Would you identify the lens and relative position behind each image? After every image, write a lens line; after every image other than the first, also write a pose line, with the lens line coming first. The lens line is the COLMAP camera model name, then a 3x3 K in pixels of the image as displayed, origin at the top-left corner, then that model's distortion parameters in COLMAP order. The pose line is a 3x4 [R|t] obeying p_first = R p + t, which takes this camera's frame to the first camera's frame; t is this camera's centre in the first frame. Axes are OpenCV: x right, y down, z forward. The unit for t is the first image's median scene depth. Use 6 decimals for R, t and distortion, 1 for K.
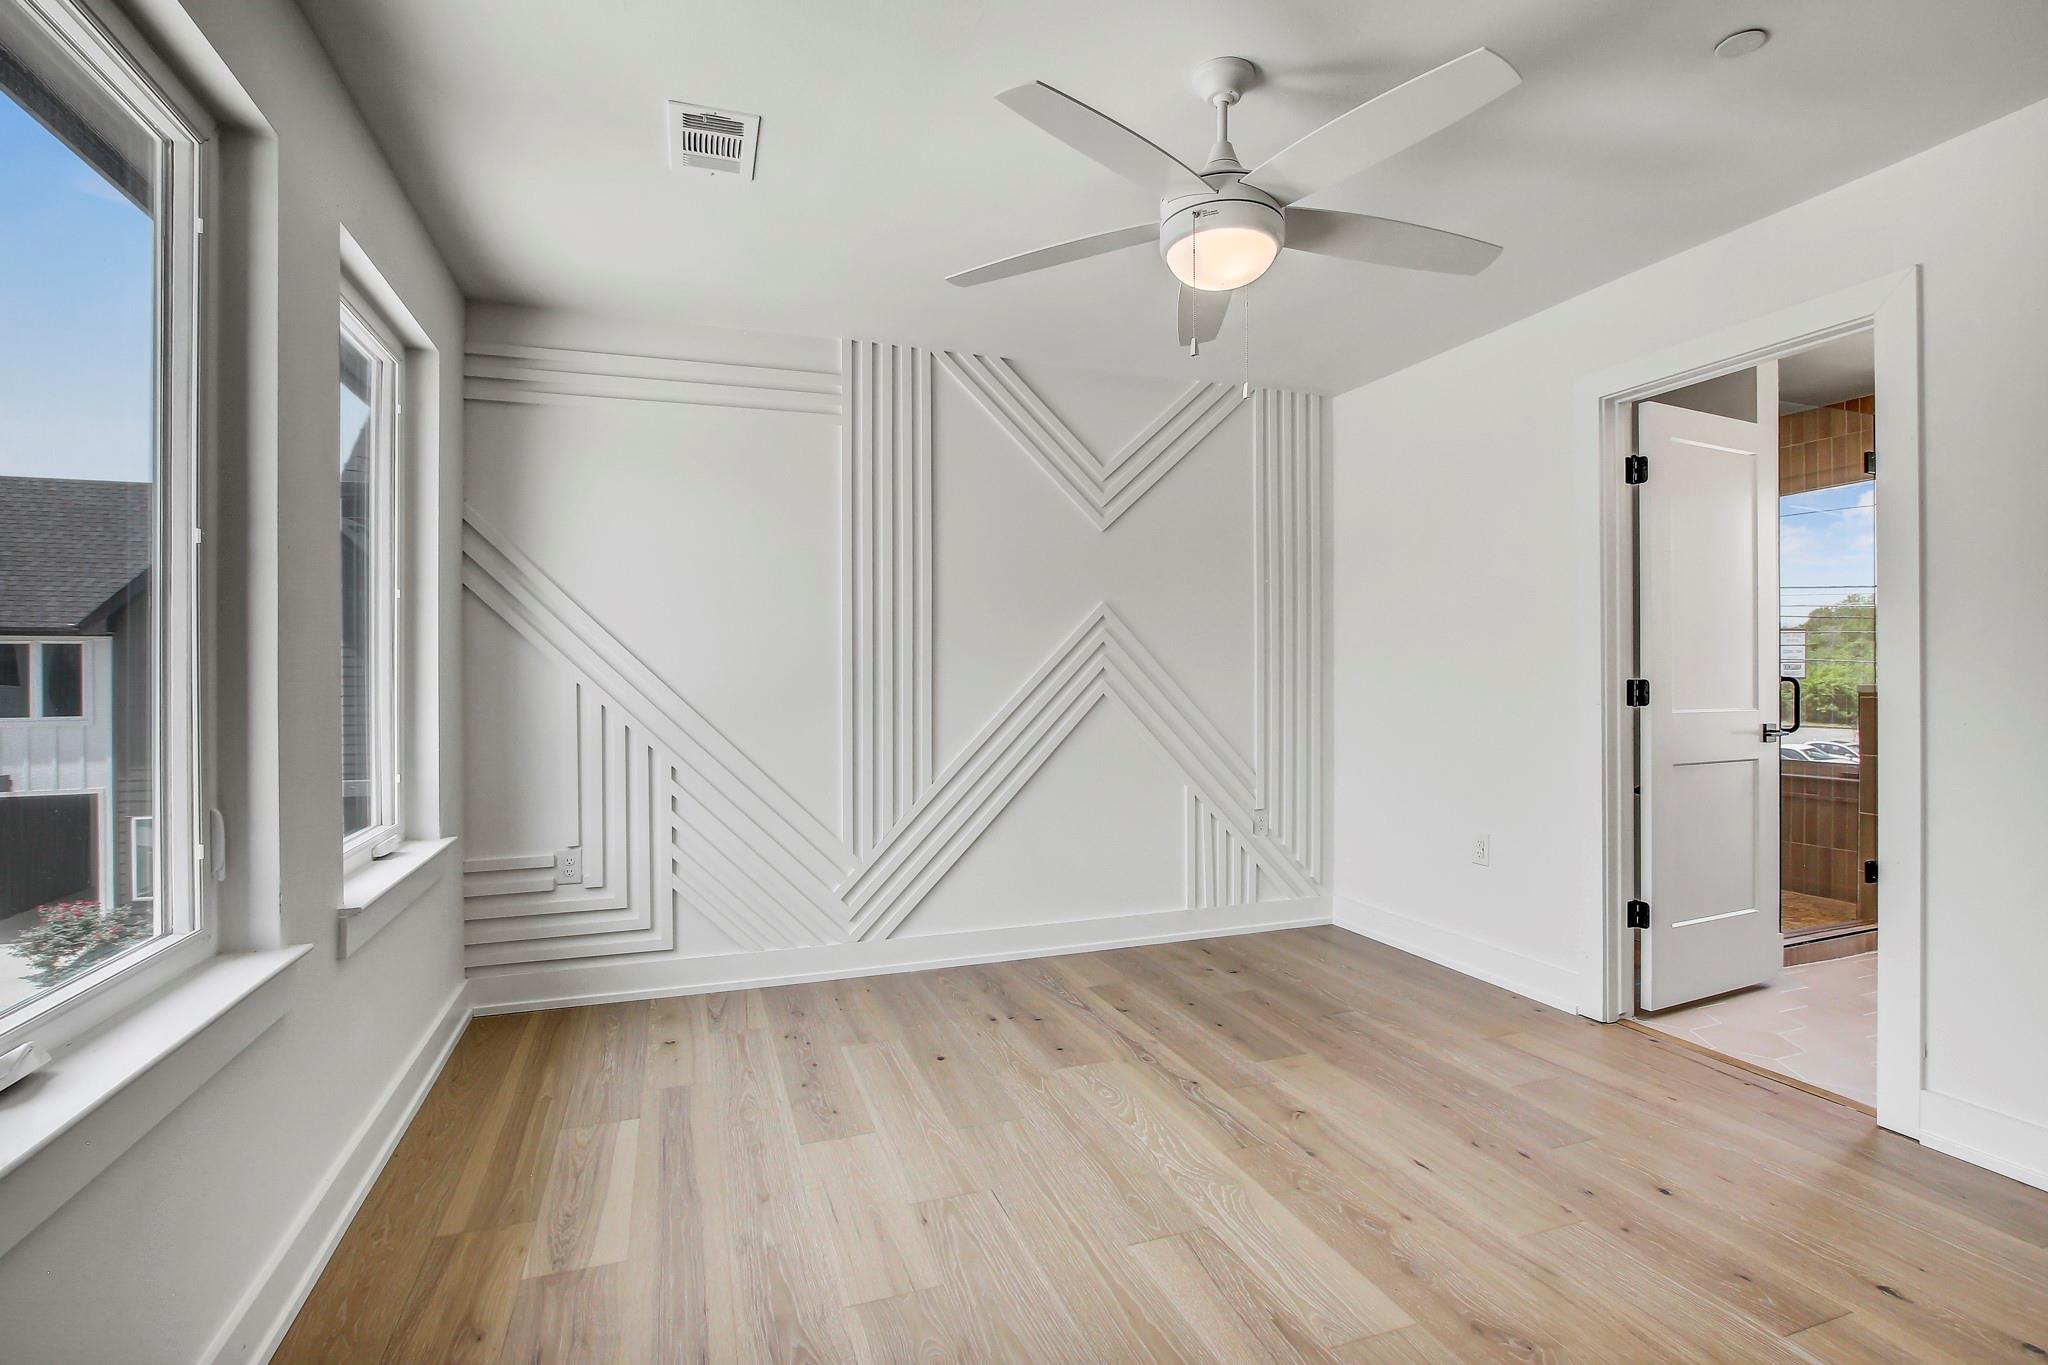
lens RADIAL K [[951.9, 0, 1033.5], [0, 951.9, 679.7], [0, 0, 1]] dist [-0.020034, 0.004684]
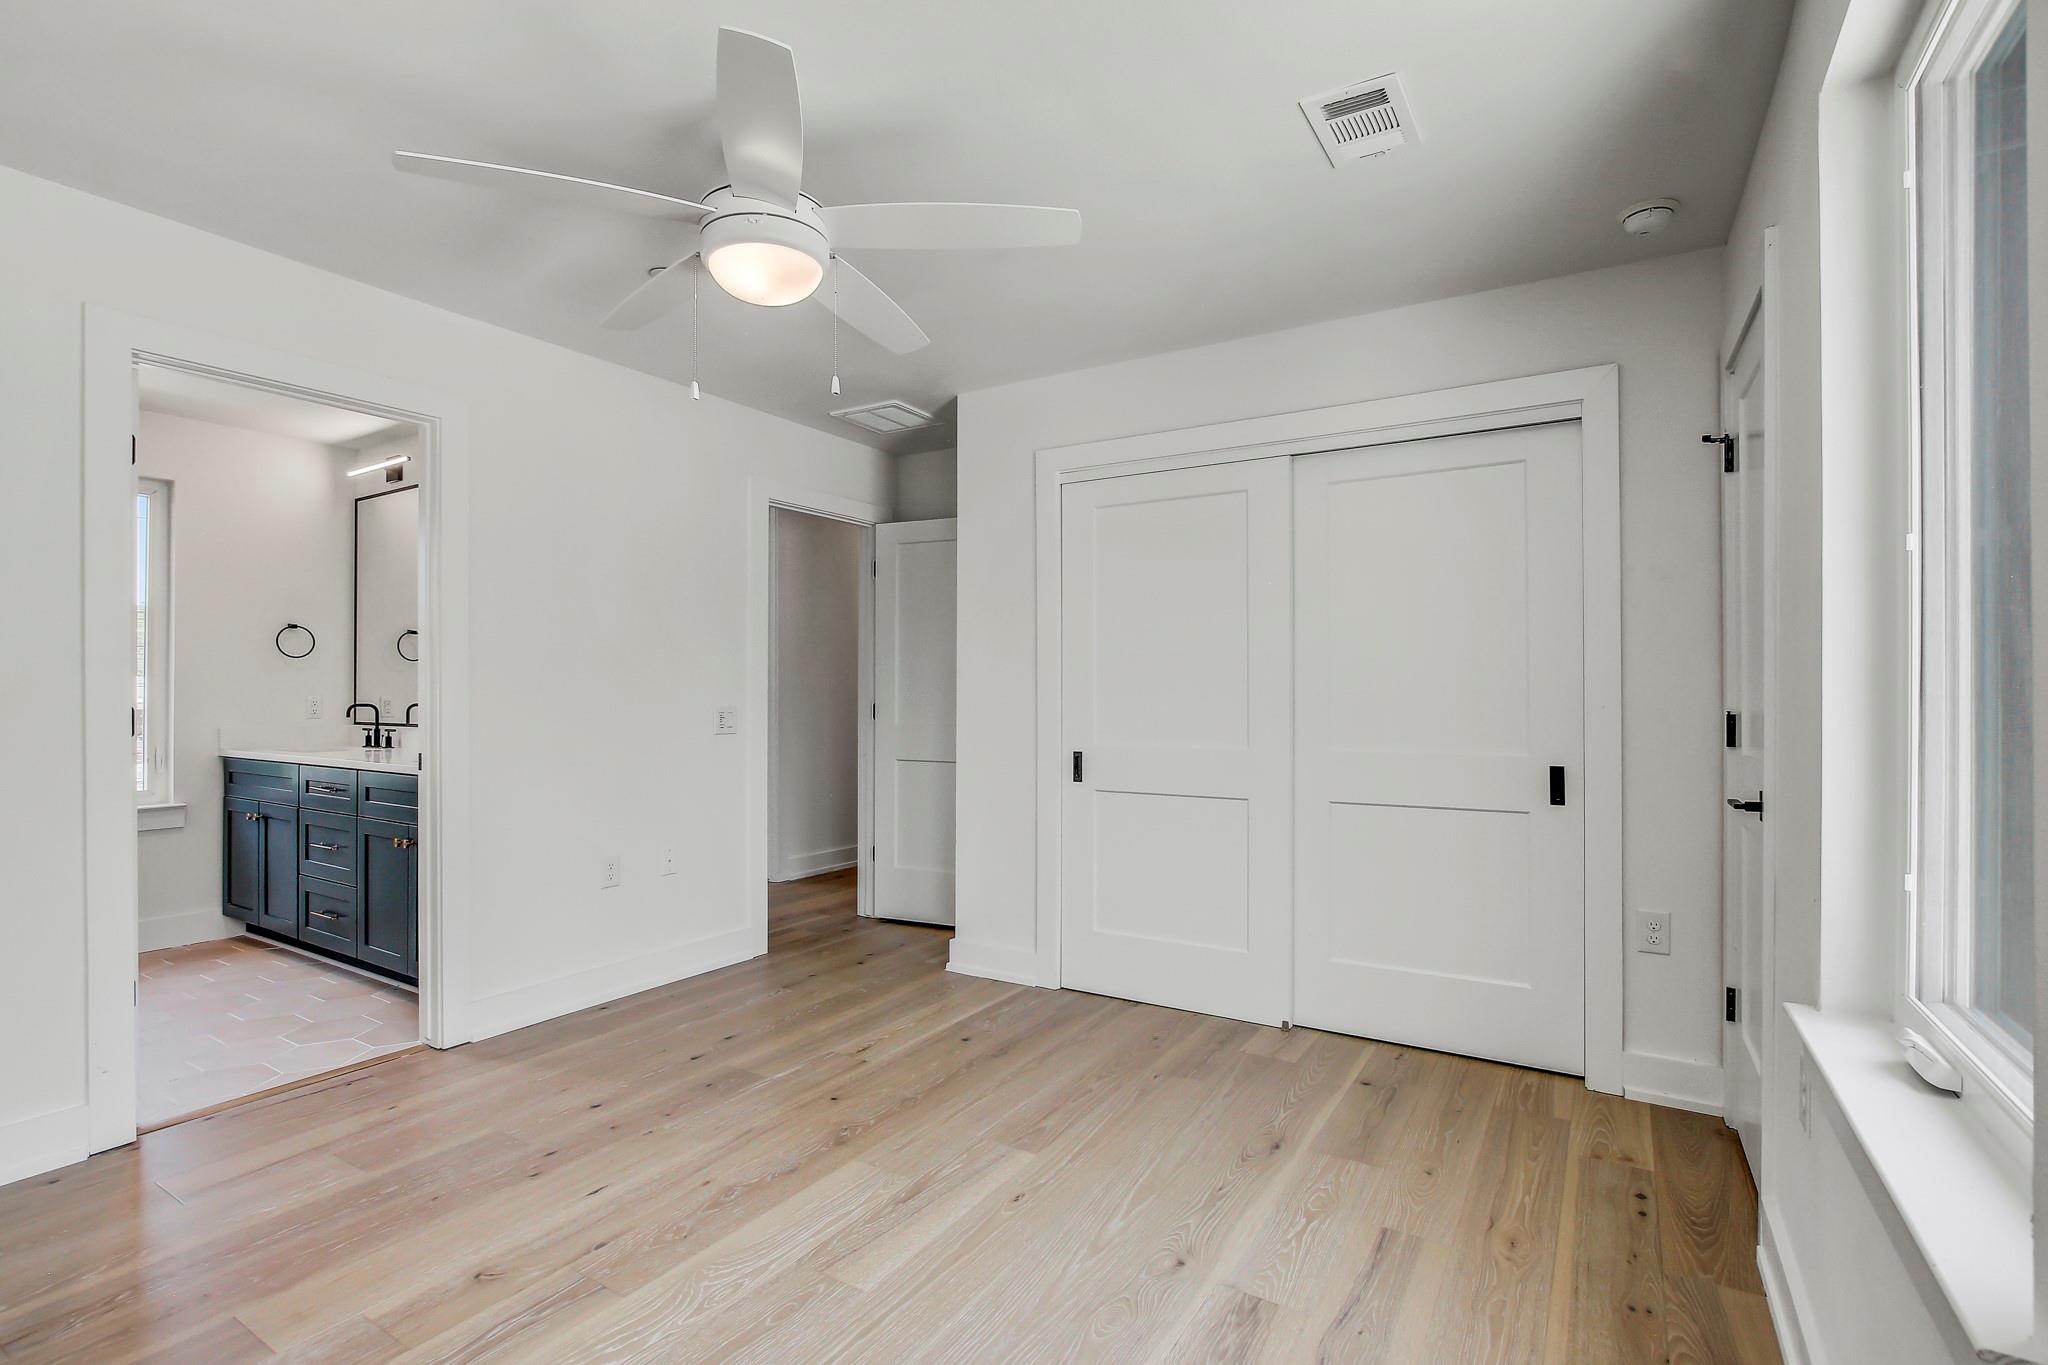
lens RADIAL K [[951.9, 0, 1012.7], [0, 951.9, 690.0], [0, 0, 1]] dist [-0.020034, 0.004684]
pose [[-0.611727, 0.007045, 0.791038, -0.441460], [0.000309, 0.999962, -0.008667, -0.005743], [-0.791069, -0.005058, -0.611706, 0.853340]]
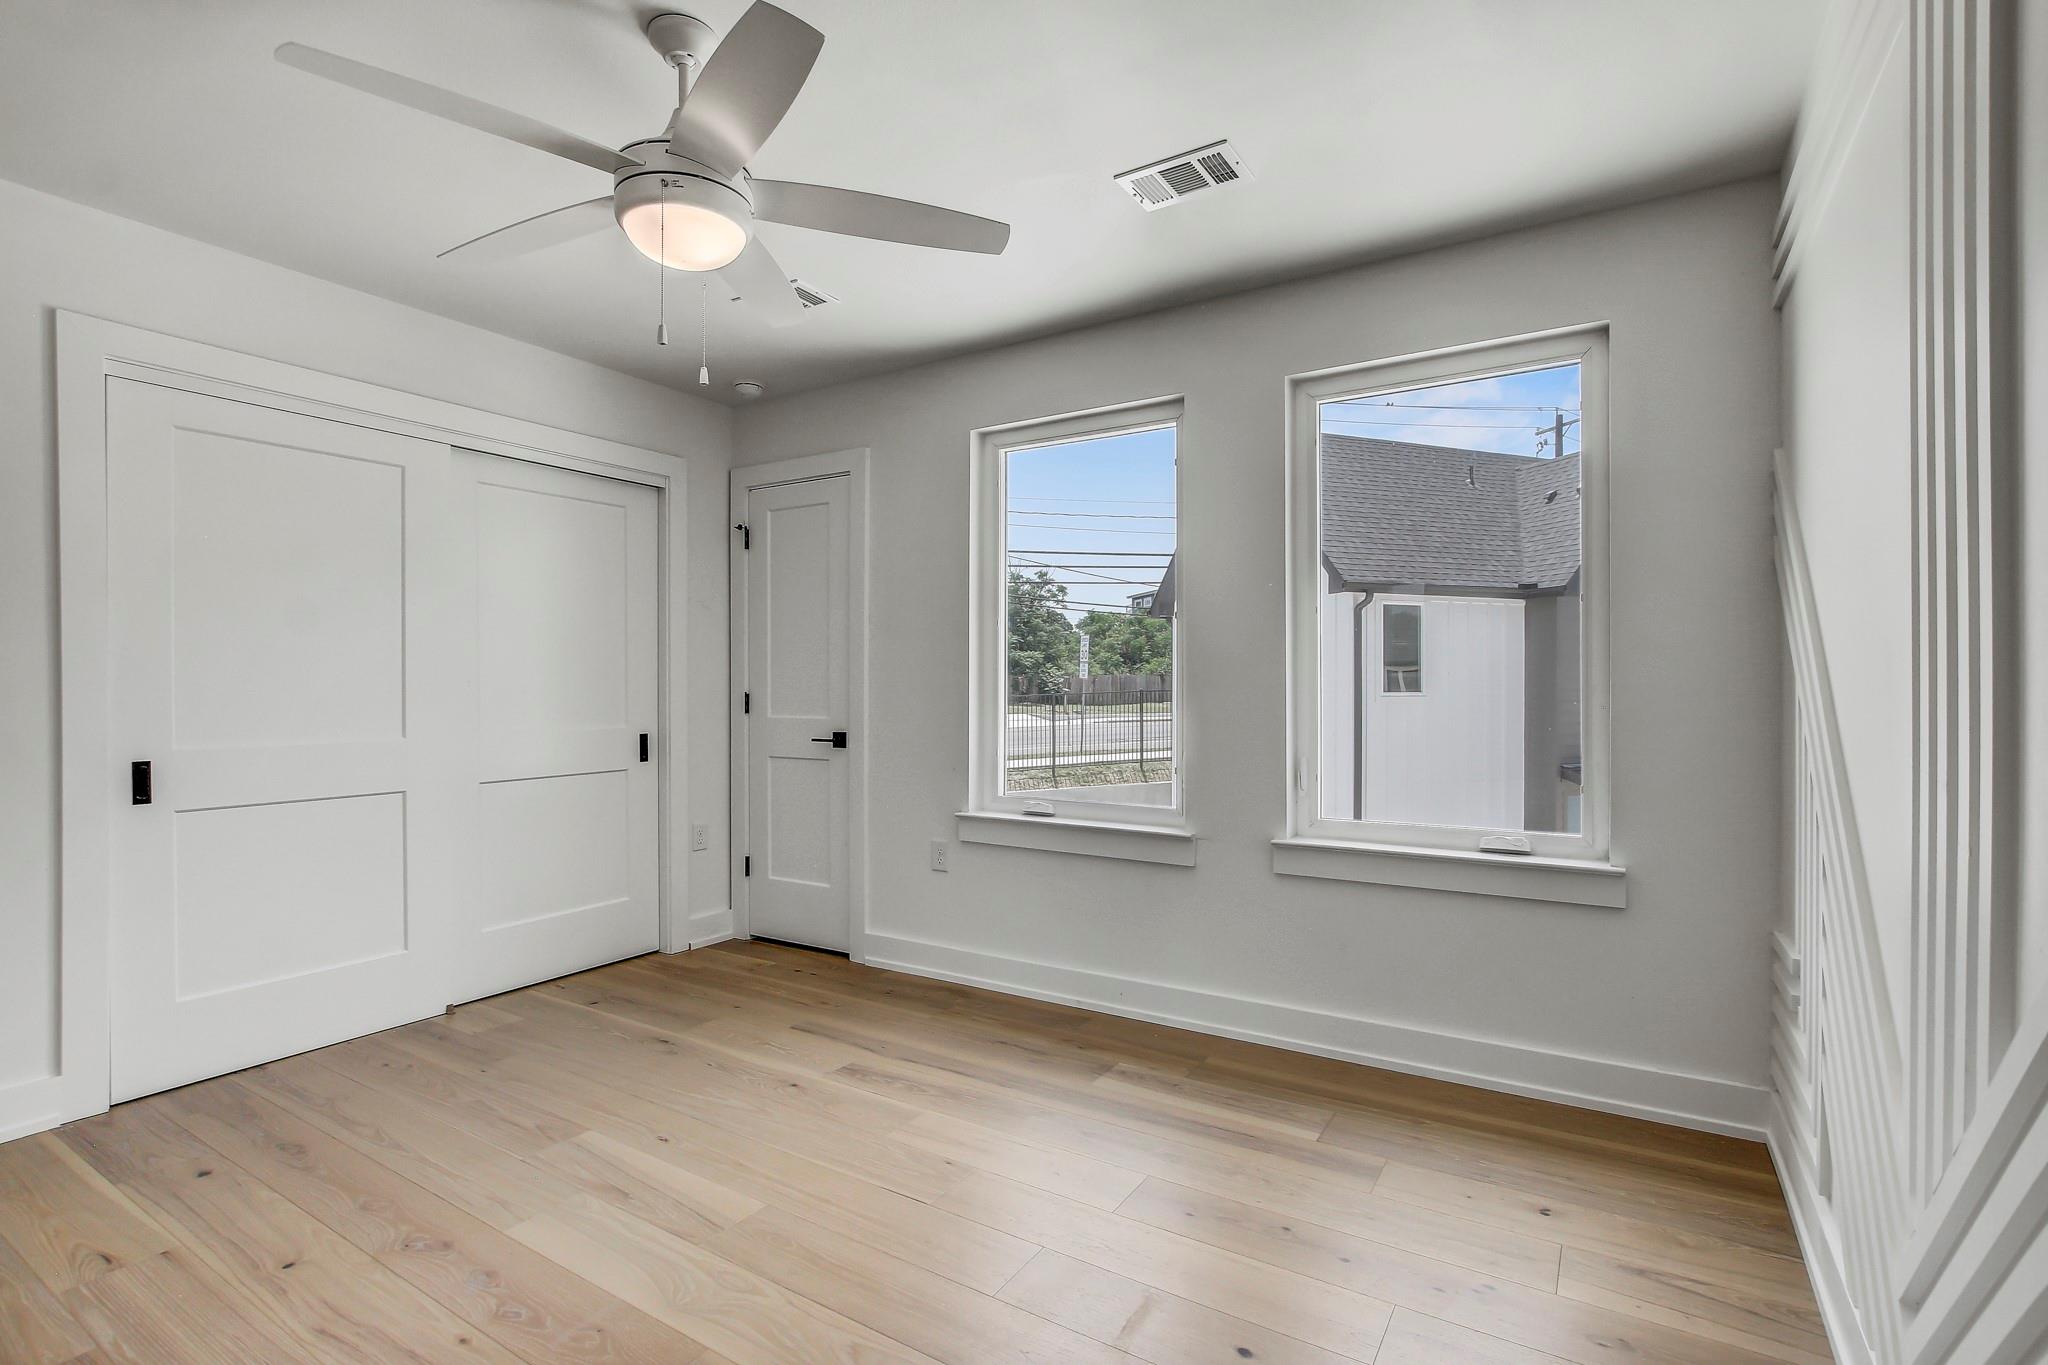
lens RADIAL K [[951.9, 0, 1038.8], [0, 951.9, 692.0], [0, 0, 1]] dist [-0.020034, 0.004684]
pose [[-0.785481, 0.007808, -0.618836, 0.306778], [0.002020, 0.999947, 0.010052, -0.007017], [0.618882, 0.006645, -0.785456, 1.192674]]
